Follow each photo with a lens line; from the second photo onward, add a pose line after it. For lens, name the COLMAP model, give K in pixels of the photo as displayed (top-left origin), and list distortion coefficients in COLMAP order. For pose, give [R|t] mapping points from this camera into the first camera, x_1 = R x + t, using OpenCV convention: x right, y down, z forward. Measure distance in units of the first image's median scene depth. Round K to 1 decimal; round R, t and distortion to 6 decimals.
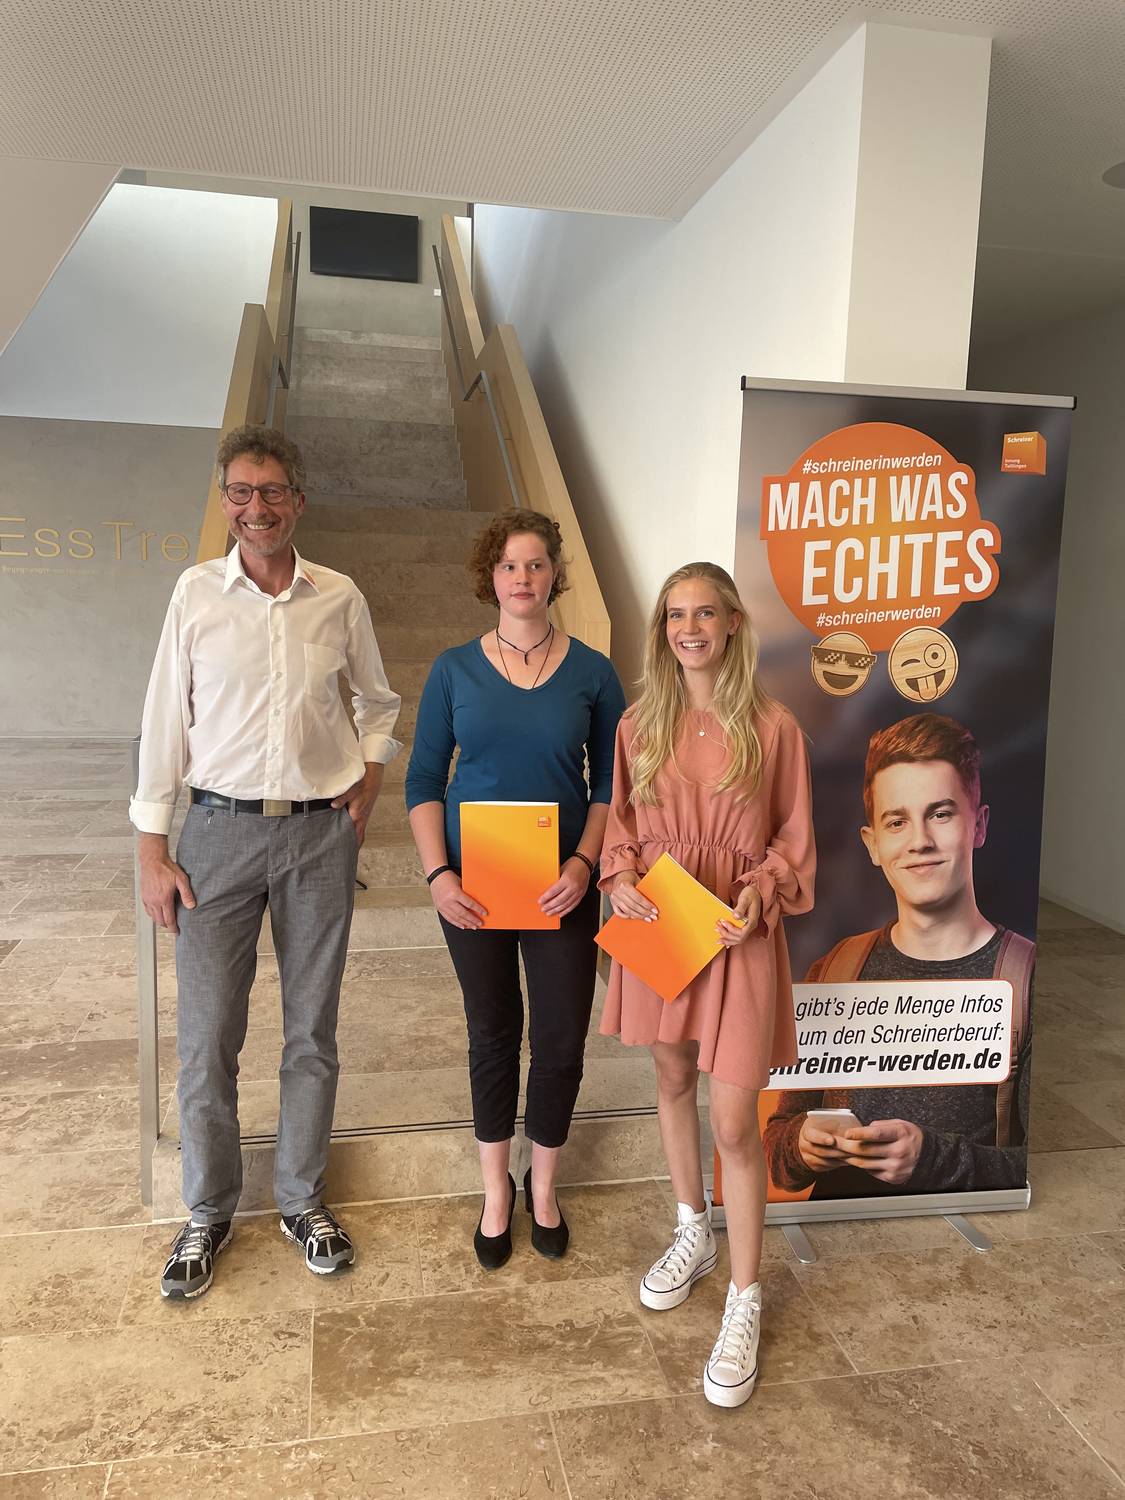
lens RADIAL K [[1171.6, 0, 569.6], [0, 1171.6, 744.9], [0, 0, 1]] dist [0.102014, -0.134009]
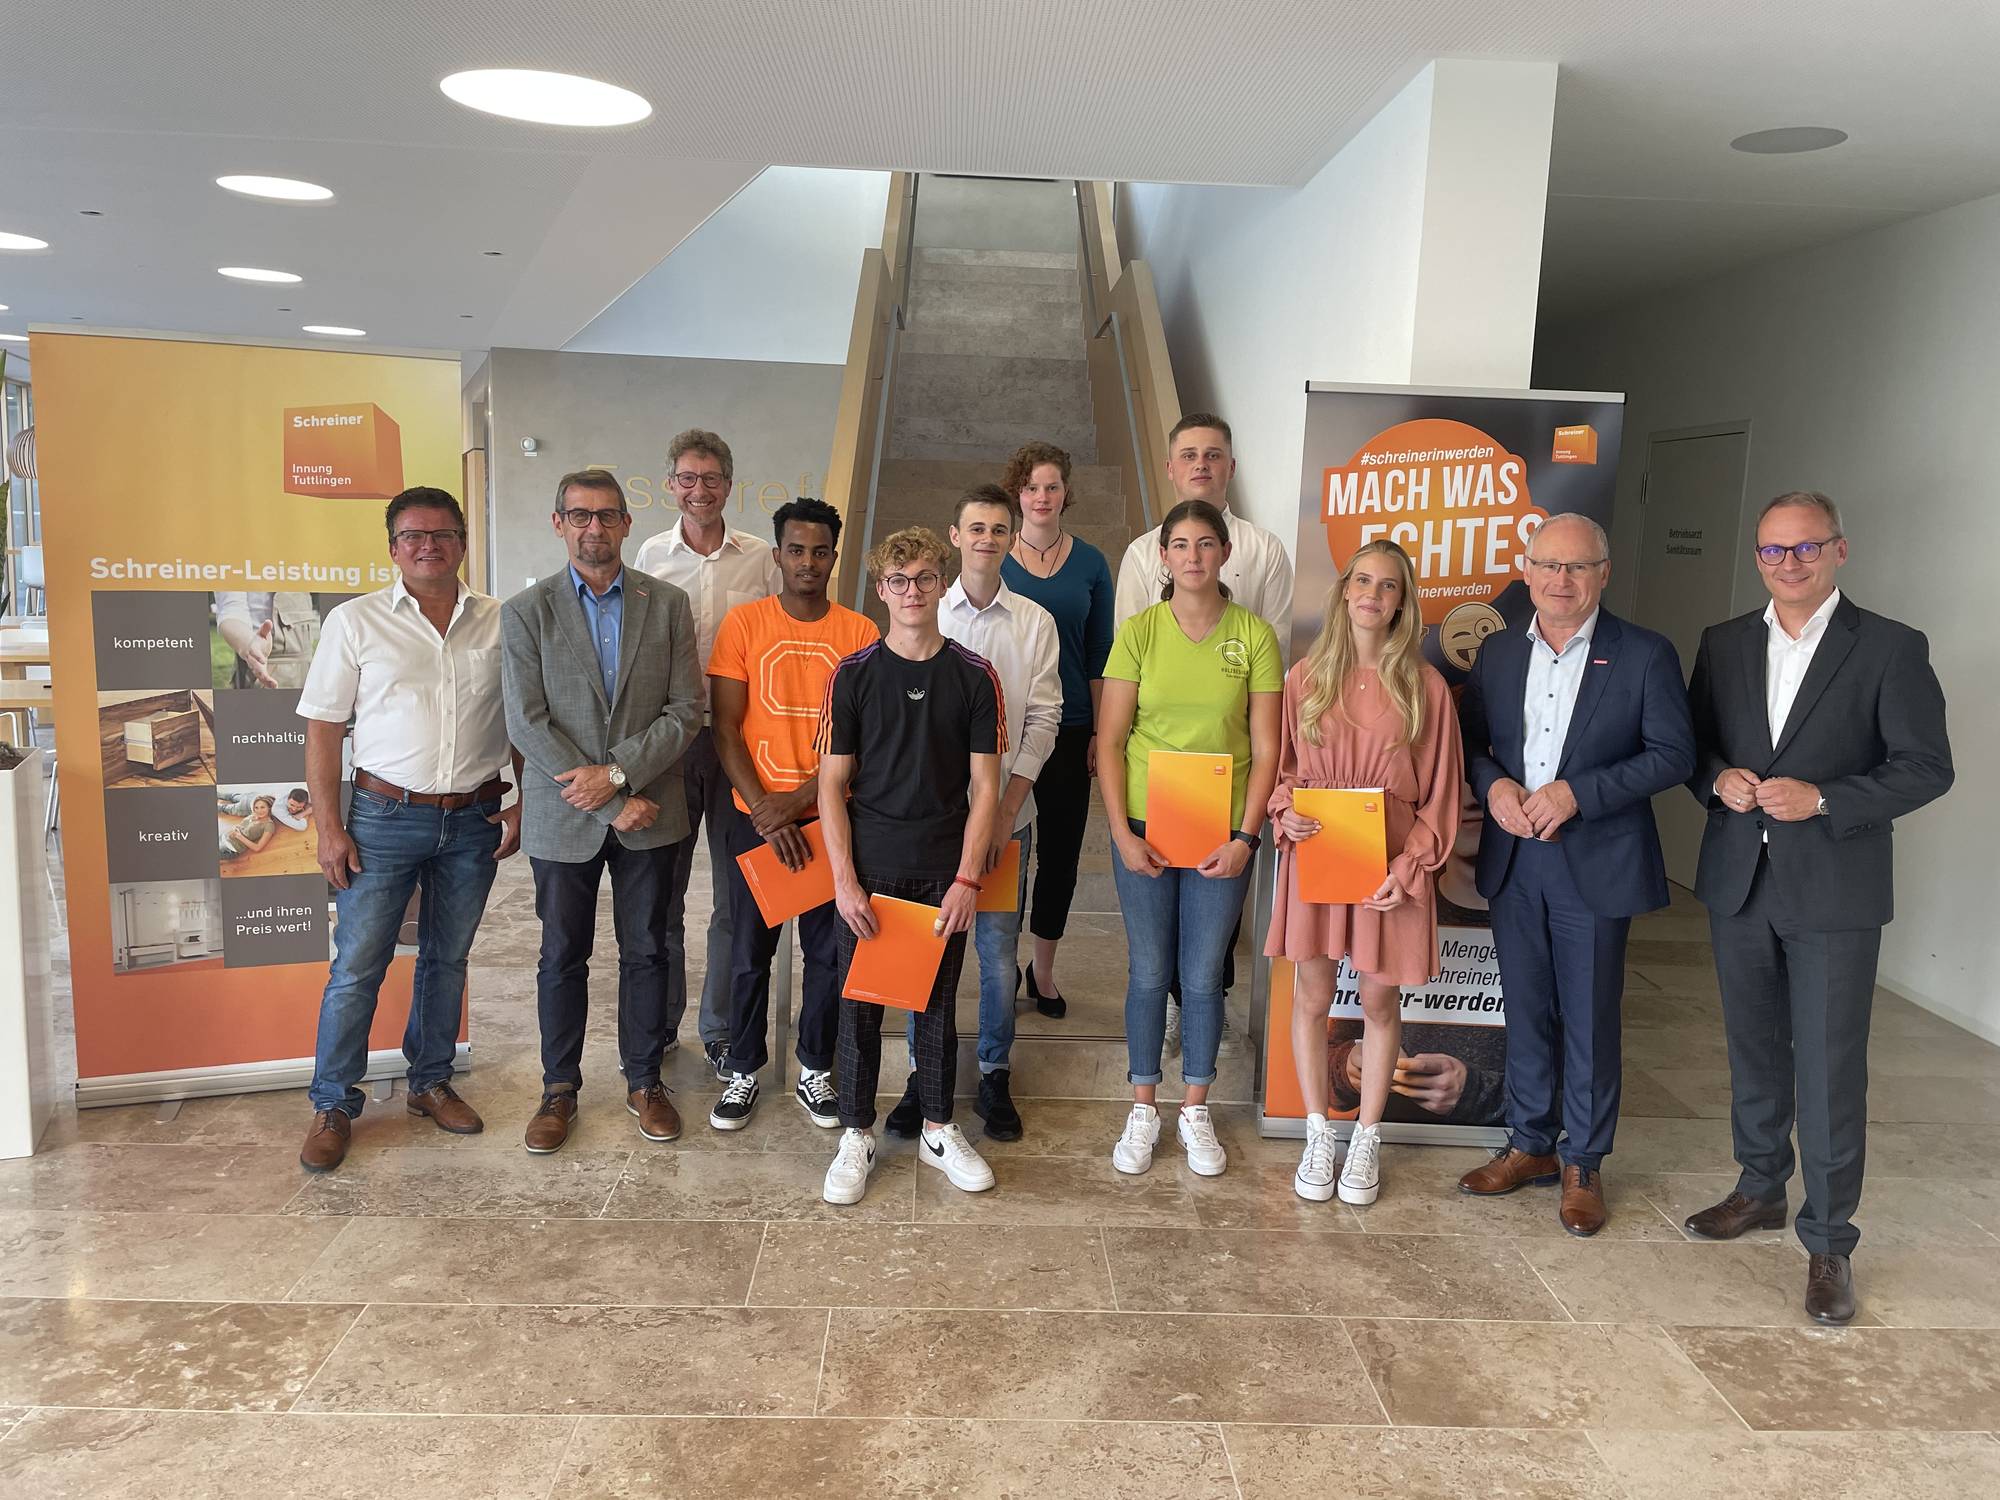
lens RADIAL K [[1562.1, 0, 1000.0], [0, 1562.1, 750.0], [0, 0, 1]] dist [0.102014, -0.134009]
pose [[0.987227, 0.030547, -0.156363, 0.097615], [-0.030084, 0.999533, 0.005326, 0.042706], [0.156453, -0.000554, 0.987685, -0.518200]]
